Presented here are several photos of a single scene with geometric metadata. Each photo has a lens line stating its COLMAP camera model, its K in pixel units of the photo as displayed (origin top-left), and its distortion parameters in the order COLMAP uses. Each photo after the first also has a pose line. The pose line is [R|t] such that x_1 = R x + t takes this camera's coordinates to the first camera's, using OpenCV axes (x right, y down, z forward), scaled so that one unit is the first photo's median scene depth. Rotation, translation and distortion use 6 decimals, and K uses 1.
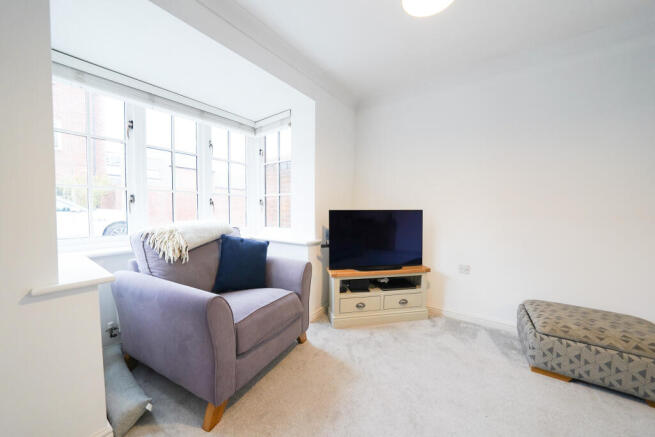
lens RADIAL K [[234.8, 0, 326.7], [0, 234.8, 216.6], [0, 0, 1]] dist [-0.010183, 0.000577]
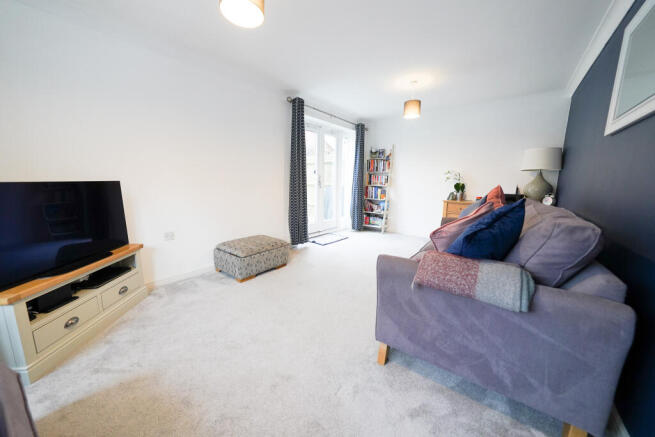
lens RADIAL K [[234.8, 0, 326.7], [0, 234.8, 216.6], [0, 0, 1]] dist [-0.010183, 0.000577]
pose [[0.078791, -0.157420, 0.984383, -0.434731], [0.023776, 0.987469, 0.156011, -0.016339], [-0.996608, 0.011112, 0.081546, 0.202841]]
